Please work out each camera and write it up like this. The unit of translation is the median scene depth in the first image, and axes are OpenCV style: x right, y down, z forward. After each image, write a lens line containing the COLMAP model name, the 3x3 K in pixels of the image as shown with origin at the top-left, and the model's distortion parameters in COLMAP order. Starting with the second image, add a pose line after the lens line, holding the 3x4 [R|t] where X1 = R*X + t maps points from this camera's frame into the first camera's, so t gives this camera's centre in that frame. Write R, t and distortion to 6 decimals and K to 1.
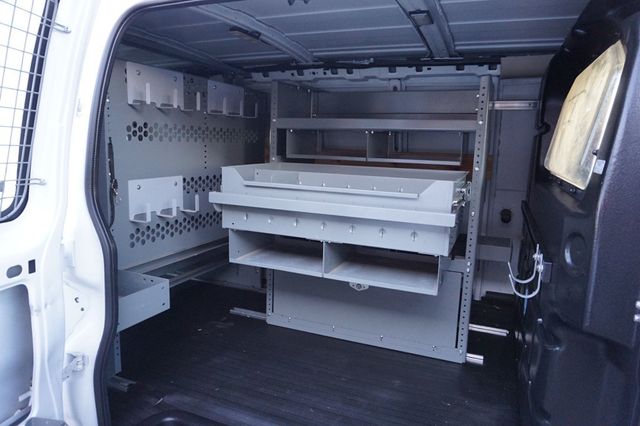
lens RADIAL K [[440.6, 0, 320.0], [0, 440.6, 213.0], [0, 0, 1]] dist [-0.007833, 0.032257]
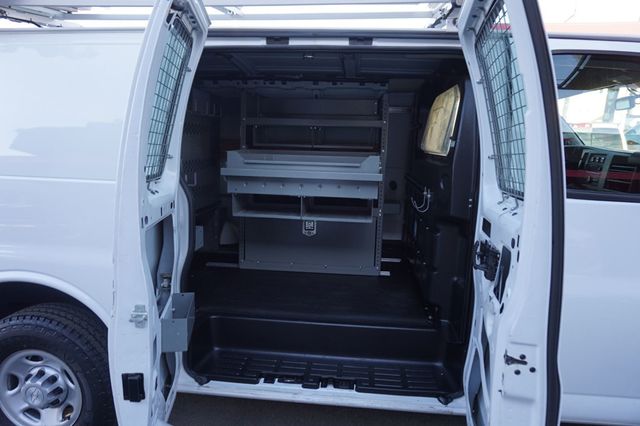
lens RADIAL K [[440.6, 0, 320.0], [0, 440.6, 213.0], [0, 0, 1]] dist [-0.007833, 0.032257]
pose [[0.957446, -0.050618, 0.284139, -0.307625], [0.047906, 0.998716, 0.016490, 0.081467], [-0.284608, -0.002176, 0.958641, -0.440210]]
